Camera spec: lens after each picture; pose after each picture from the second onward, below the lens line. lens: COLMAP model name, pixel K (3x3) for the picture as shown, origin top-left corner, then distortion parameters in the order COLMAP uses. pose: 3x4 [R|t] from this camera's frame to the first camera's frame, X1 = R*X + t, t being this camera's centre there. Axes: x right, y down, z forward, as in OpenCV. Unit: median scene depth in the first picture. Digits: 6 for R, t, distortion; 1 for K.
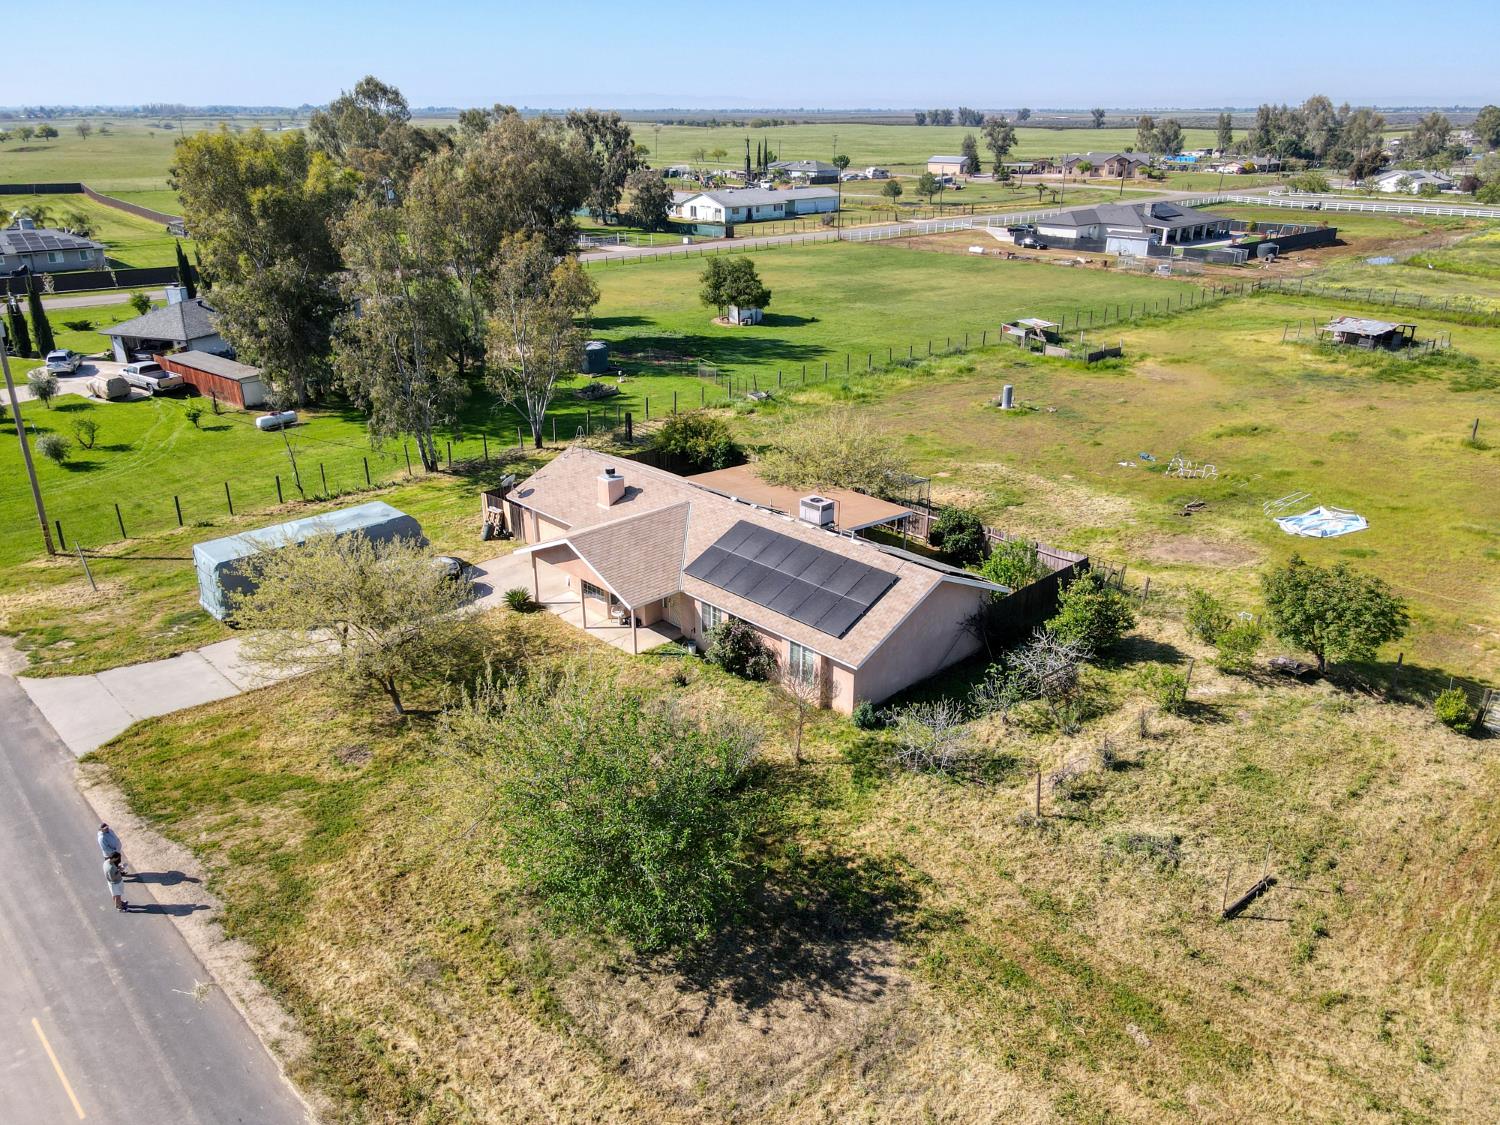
lens RADIAL K [[1100.7, 0, 750.4], [0, 1100.7, 559.9], [0, 0, 1]] dist [0.013049, 0.017212]
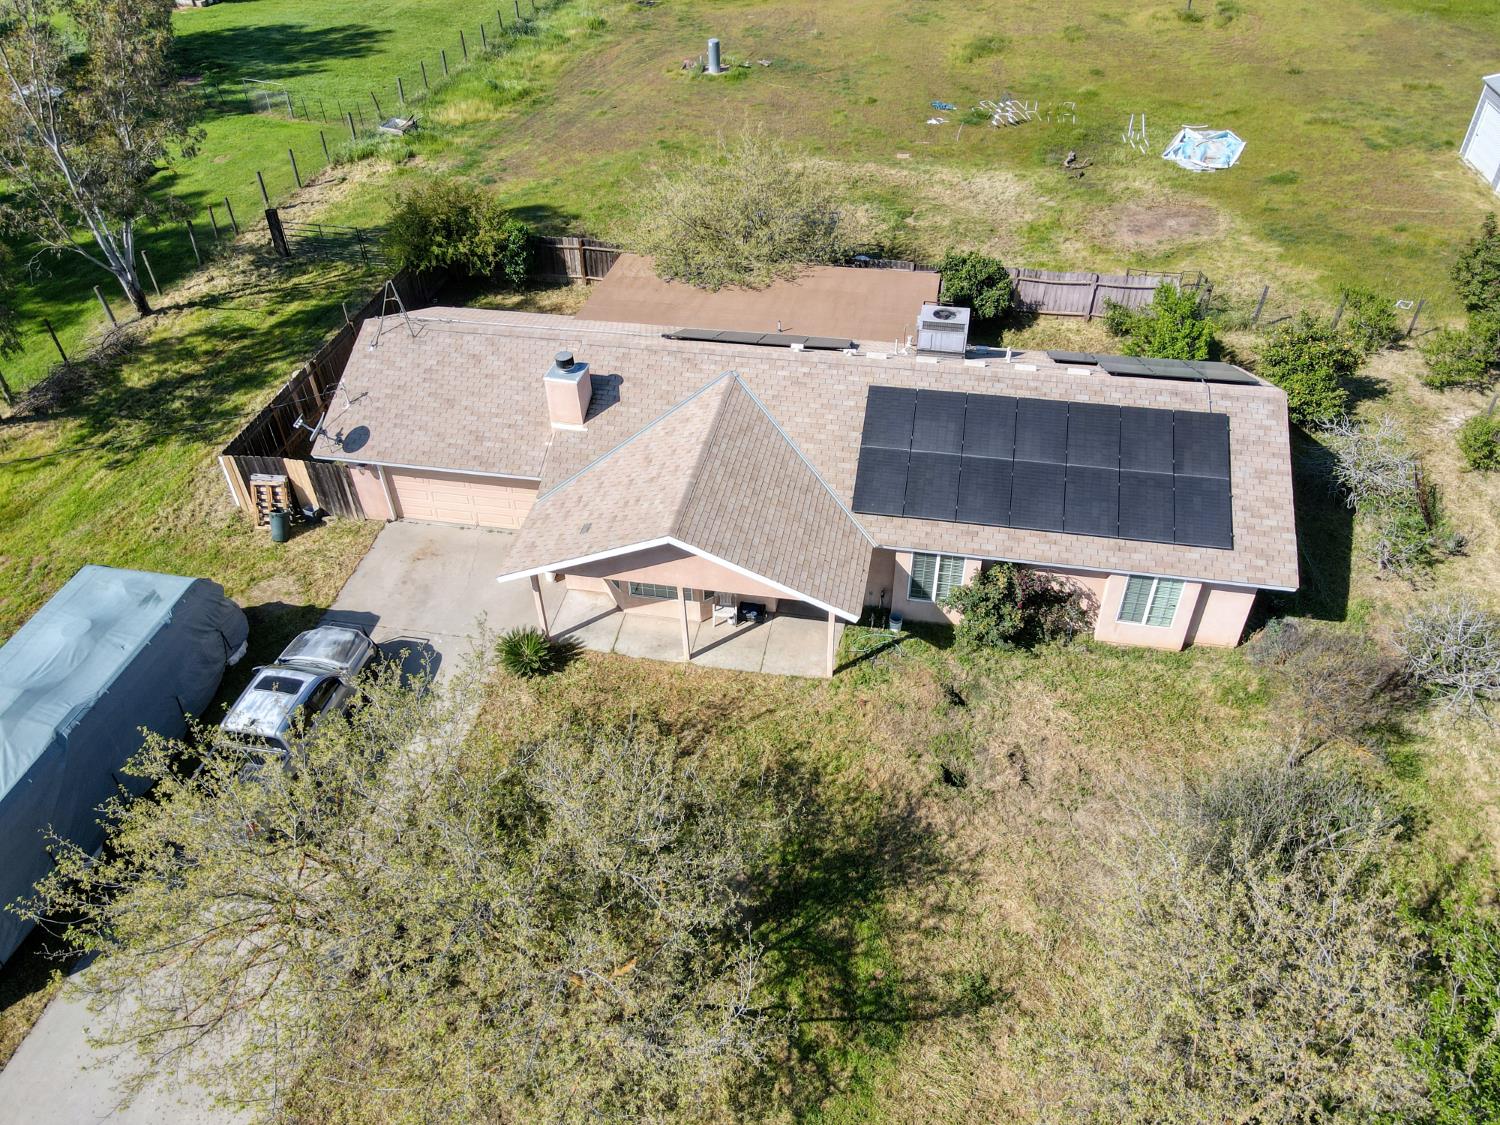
lens RADIAL K [[1100.7, 0, 750.4], [0, 1100.7, 559.9], [0, 0, 1]] dist [0.013049, 0.017212]
pose [[0.818094, -0.383764, 0.428307, -0.295803], [0.236468, 0.903377, 0.357760, -0.151477], [-0.524218, -0.191401, 0.829796, 0.450268]]
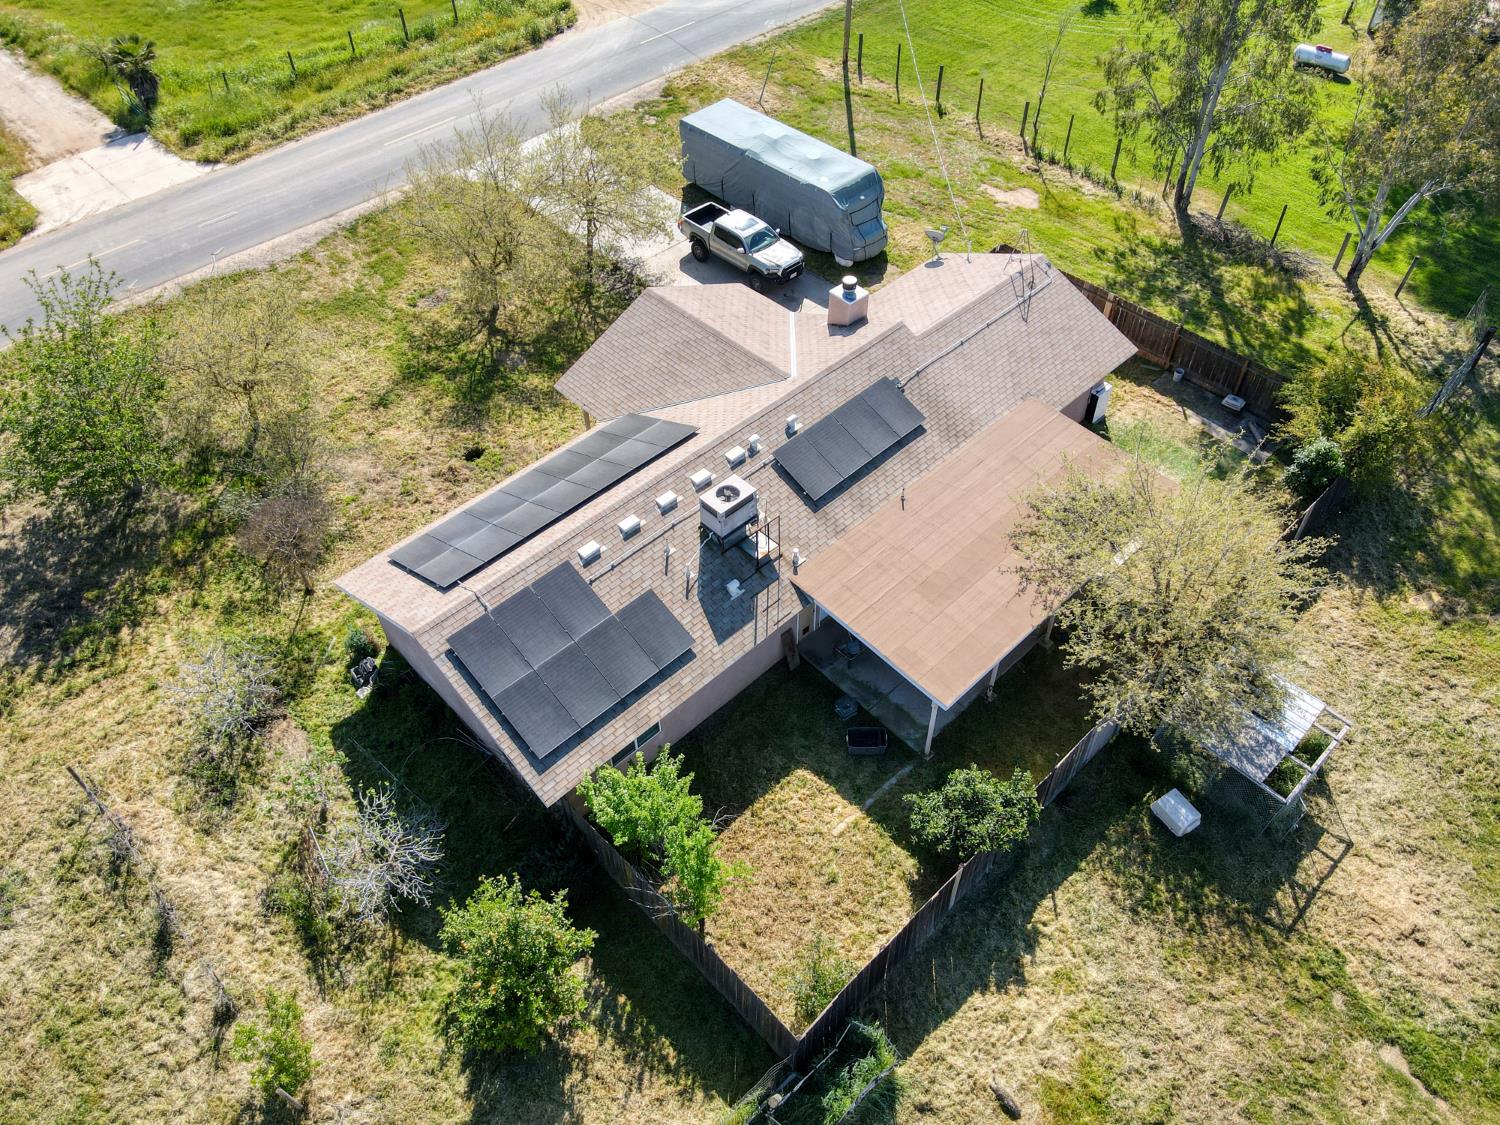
lens RADIAL K [[1100.7, 0, 750.4], [0, 1100.7, 559.9], [0, 0, 1]] dist [0.013049, 0.017212]
pose [[-0.005645, 0.732756, -0.680468, 0.426402], [-0.367286, 0.631398, 0.682962, -0.384004], [0.930091, 0.253782, 0.265567, 0.742891]]
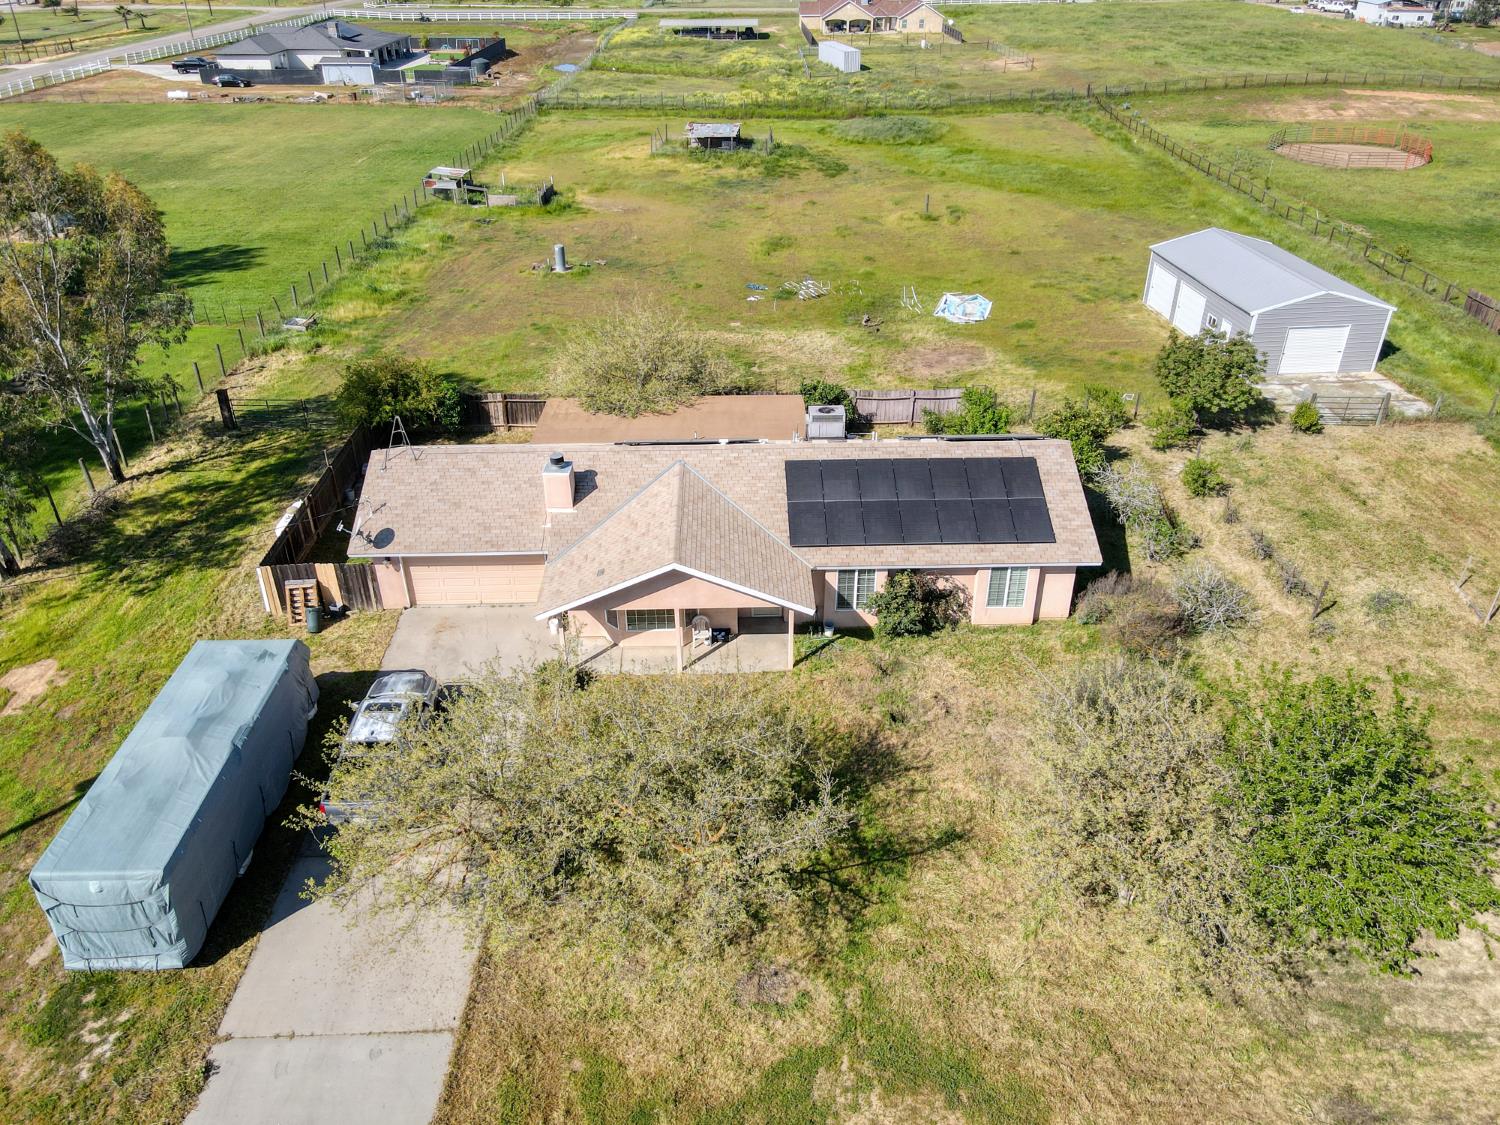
lens RADIAL K [[1100.7, 0, 750.4], [0, 1100.7, 559.9], [0, 0, 1]] dist [0.013049, 0.017212]
pose [[0.676161, -0.375583, 0.633833, -0.473617], [0.282357, 0.926720, 0.247922, -0.148577], [-0.680500, 0.011332, 0.732660, 0.371007]]
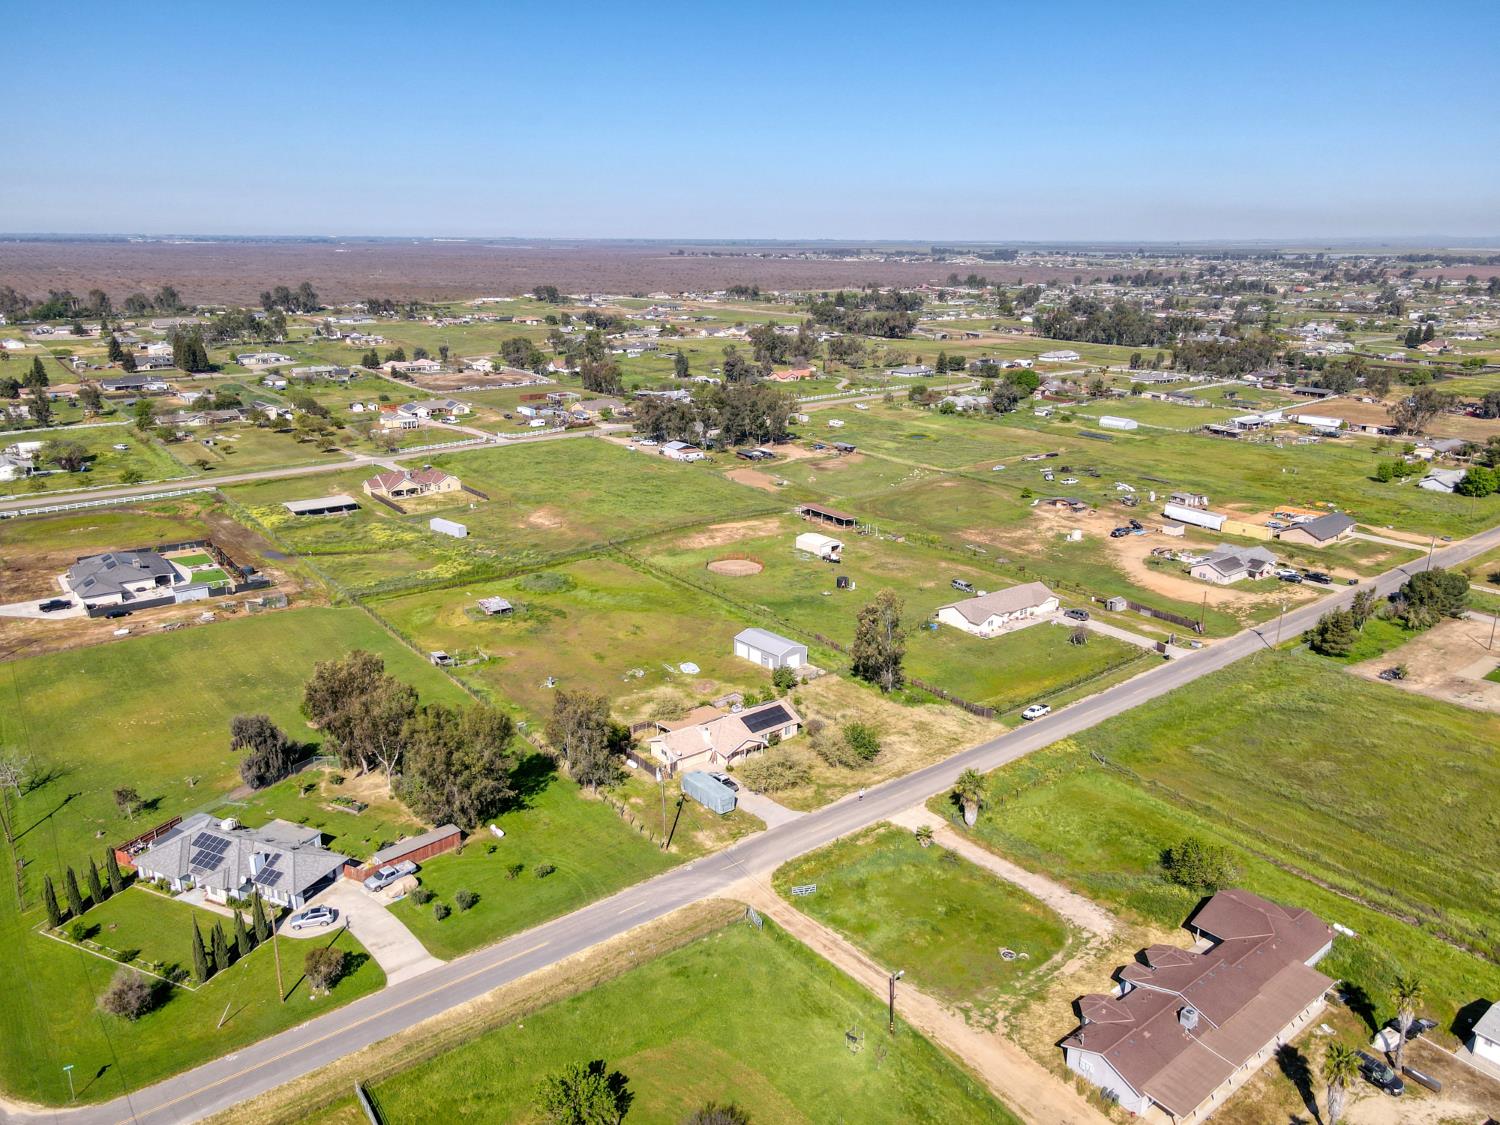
lens RADIAL K [[1100.7, 0, 750.4], [0, 1100.7, 559.9], [0, 0, 1]] dist [0.013049, 0.017212]
pose [[0.102411, -0.284213, 0.953276, -2.919612], [0.373832, 0.899064, 0.227889, -1.159675], [-0.921825, 0.333027, 0.198322, 0.036785]]
